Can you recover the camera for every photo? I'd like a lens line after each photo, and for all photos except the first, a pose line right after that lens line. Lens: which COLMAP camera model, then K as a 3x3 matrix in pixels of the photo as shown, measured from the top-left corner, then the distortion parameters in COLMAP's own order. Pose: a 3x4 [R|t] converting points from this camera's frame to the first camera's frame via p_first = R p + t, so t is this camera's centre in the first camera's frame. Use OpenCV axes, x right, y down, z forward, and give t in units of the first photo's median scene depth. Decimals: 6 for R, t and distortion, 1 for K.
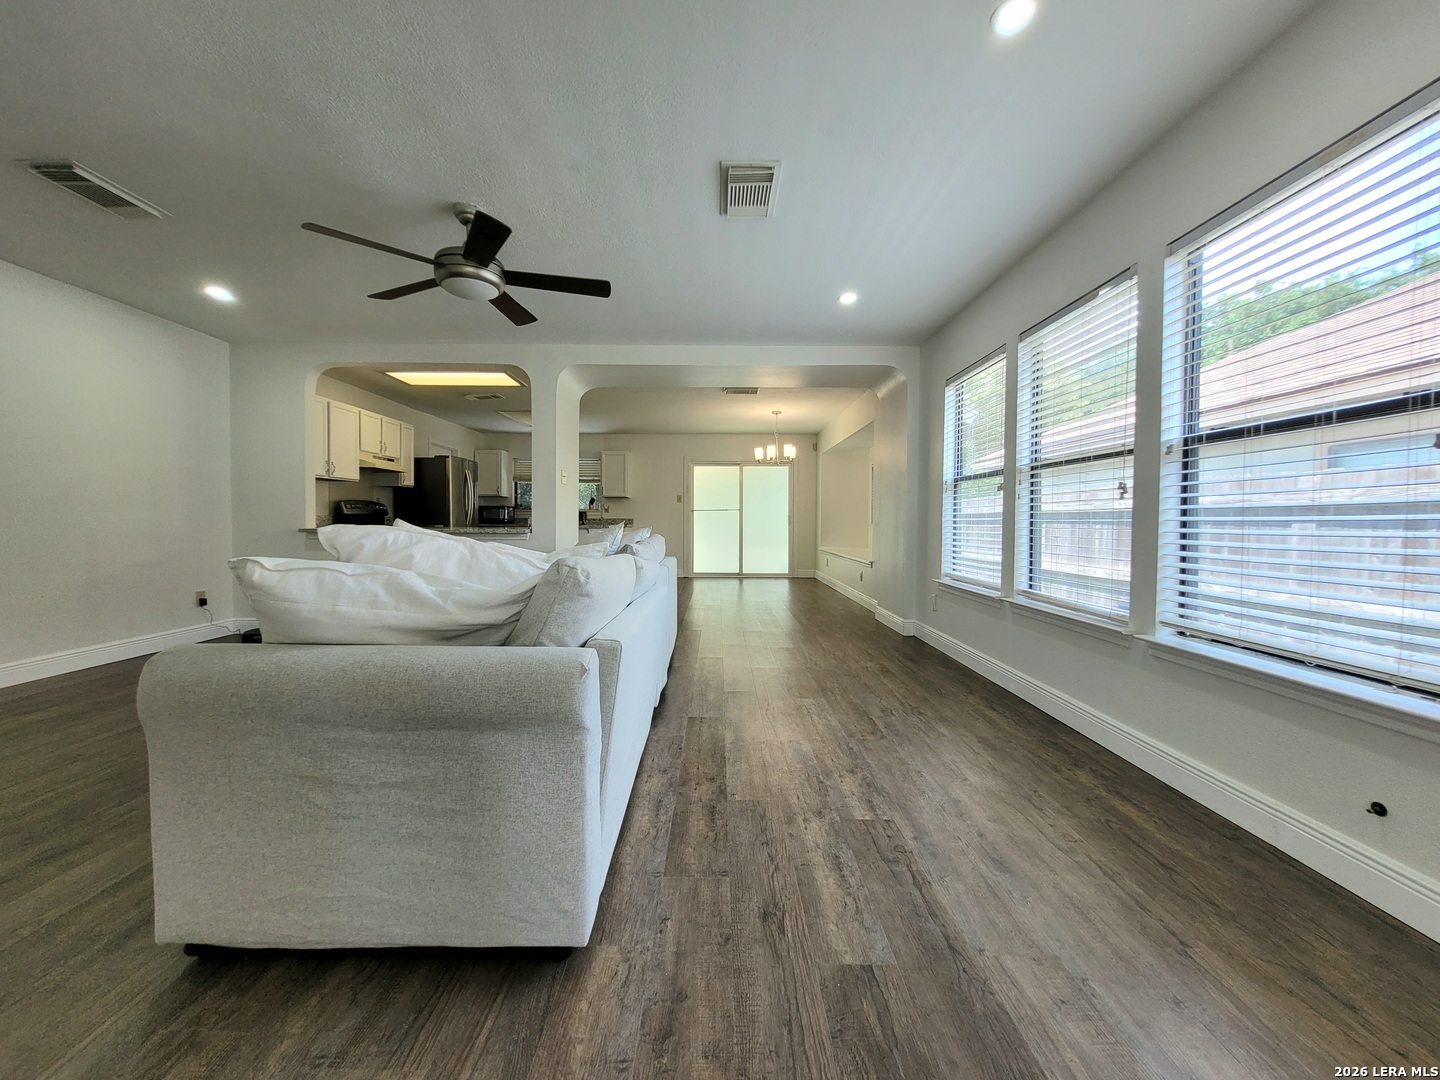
lens RADIAL K [[562.9, 0, 718.0], [0, 562.9, 535.2], [0, 0, 1]] dist [0.002356, -0.001179]
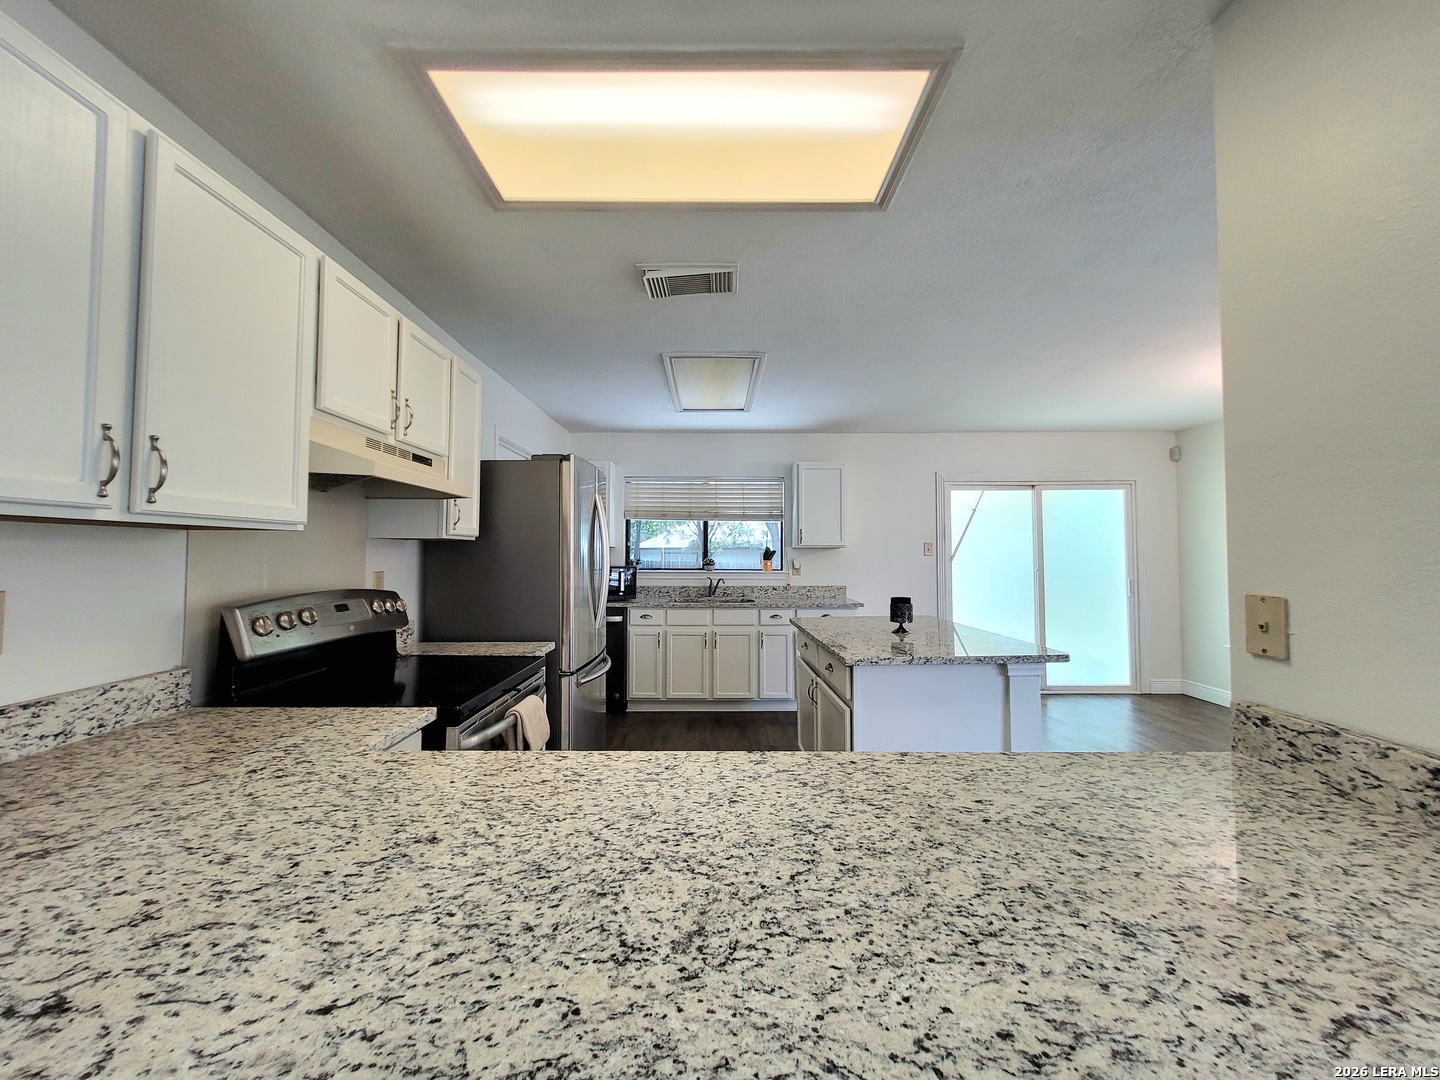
lens RADIAL K [[562.9, 0, 719.6], [0, 562.9, 542.3], [0, 0, 1]] dist [0.002356, -0.001179]
pose [[0.999965, -0.001868, 0.008127, -1.007250], [0.002227, 0.999011, -0.044400, -0.174260], [-0.008036, 0.044416, 0.998981, 1.653316]]
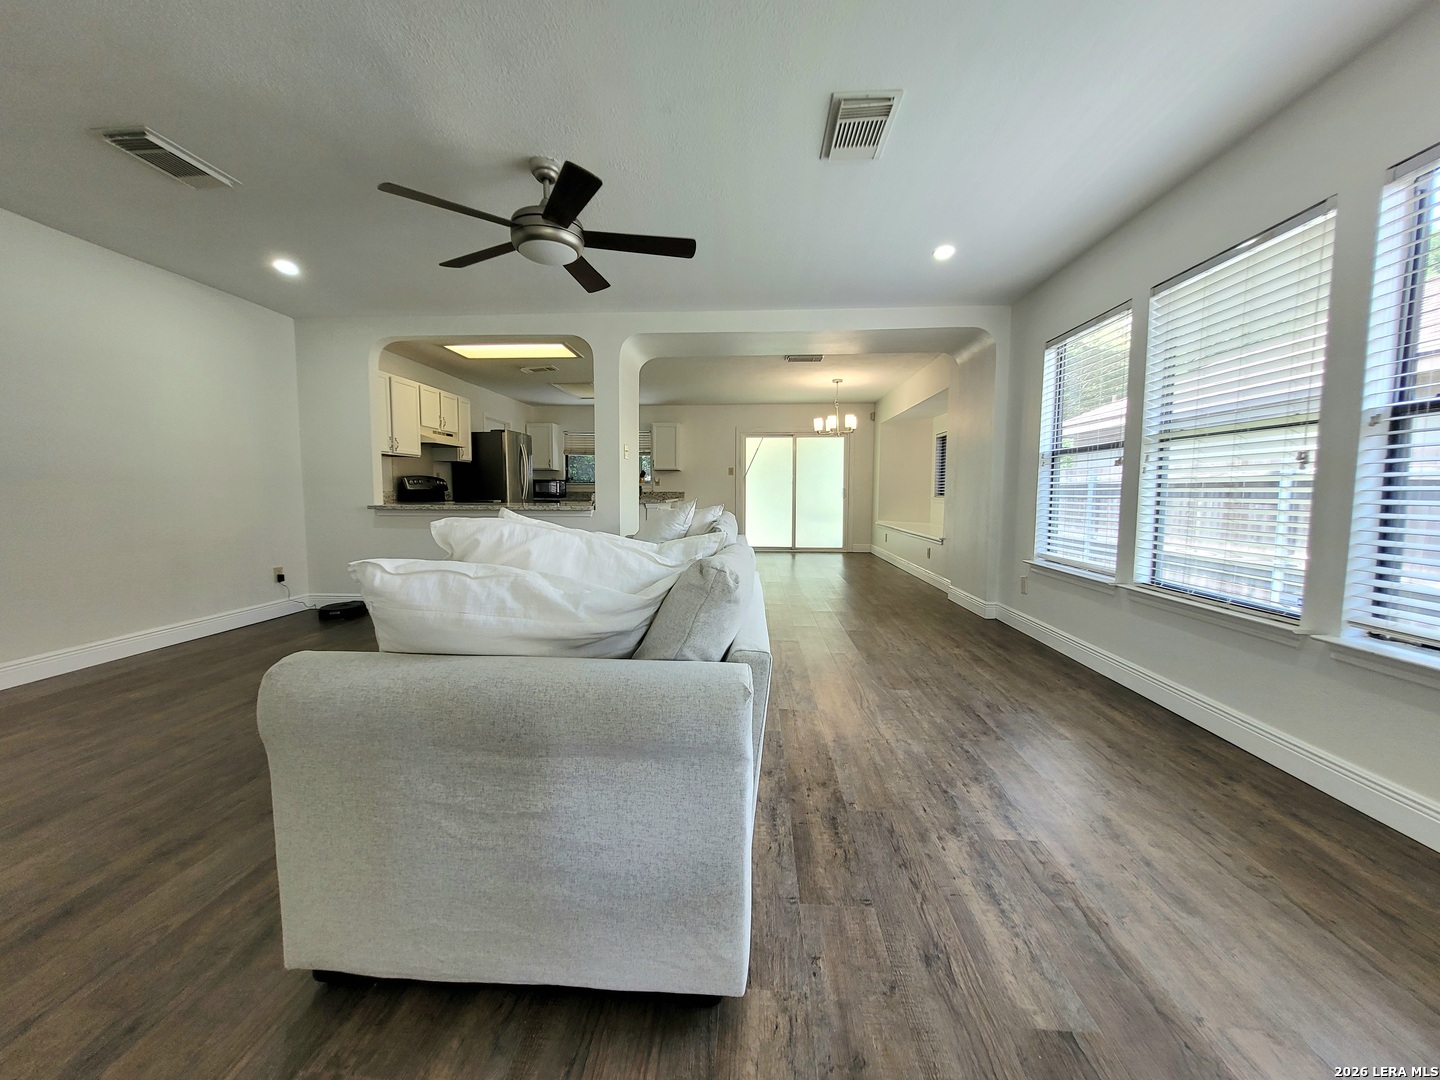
lens RADIAL K [[562.9, 0, 717.5], [0, 562.9, 534.7], [0, 0, 1]] dist [0.002356, -0.001179]
pose [[0.997821, 0.002106, -0.065945, -0.113864], [0.001325, 0.998650, 0.051937, -0.023093], [0.065965, -0.051911, 0.996471, 0.077646]]
